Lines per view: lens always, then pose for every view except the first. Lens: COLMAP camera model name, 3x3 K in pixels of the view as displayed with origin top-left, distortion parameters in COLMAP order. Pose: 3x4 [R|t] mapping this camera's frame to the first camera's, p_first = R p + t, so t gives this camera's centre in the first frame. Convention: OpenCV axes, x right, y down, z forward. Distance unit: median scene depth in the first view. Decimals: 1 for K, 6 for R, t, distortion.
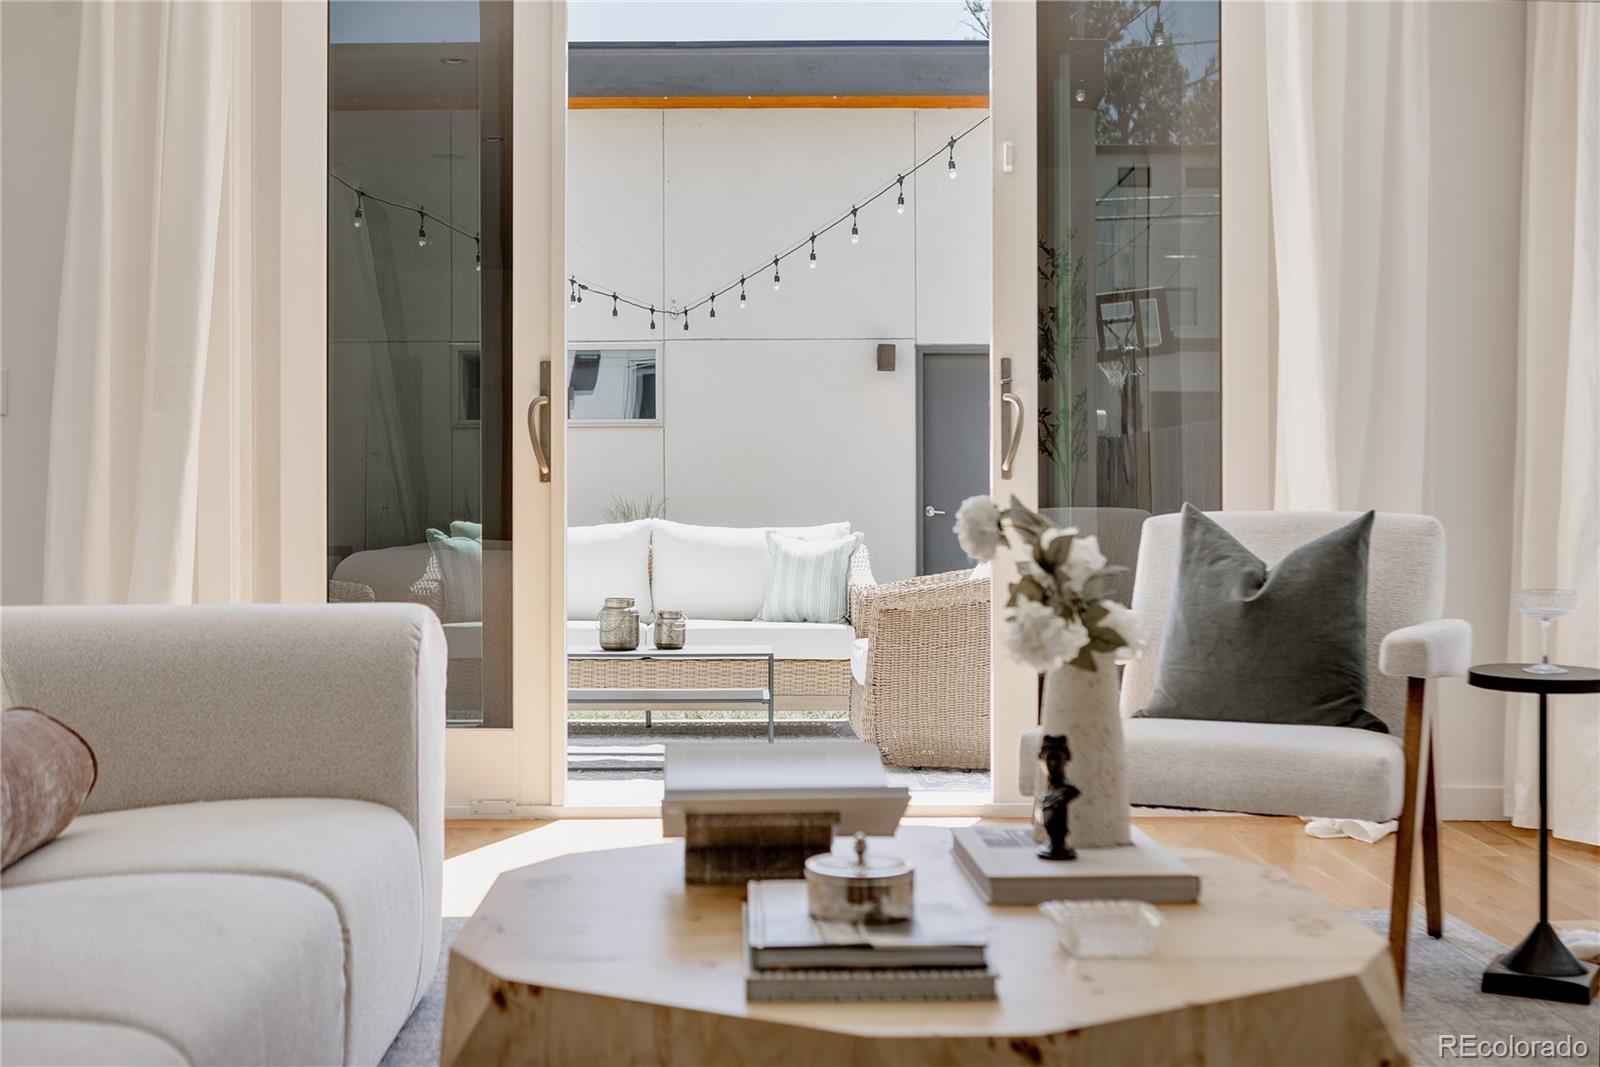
lens RADIAL K [[1876.6, 0, 800.4], [0, 1876.6, 529.0], [0, 0, 1]] dist [-0.081013, 0.000000]
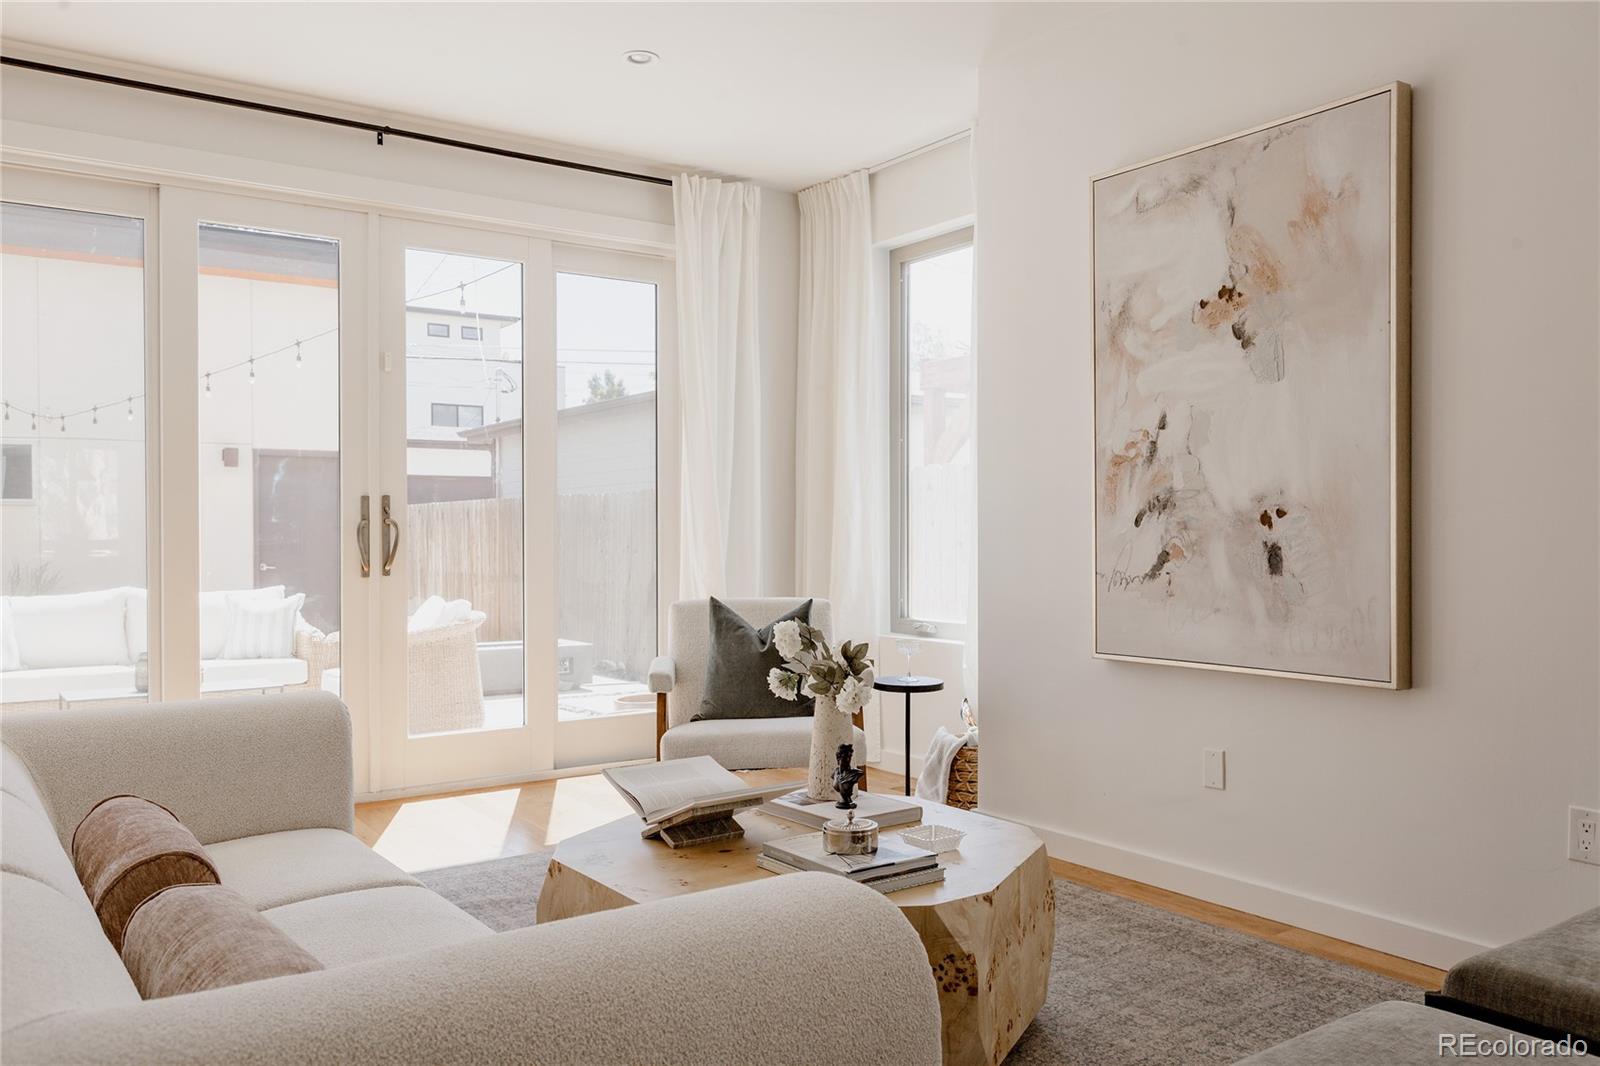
lens RADIAL K [[1271.4, 0, 801.5], [0, 1271.4, 534.7], [0, 0, 1]] dist [-0.002965, 0.001181]
pose [[0.822867, -0.005751, 0.568205, -0.276456], [0.012335, 0.999894, -0.007743, -0.042135], [-0.568100, 0.013381, 0.822850, -0.029848]]
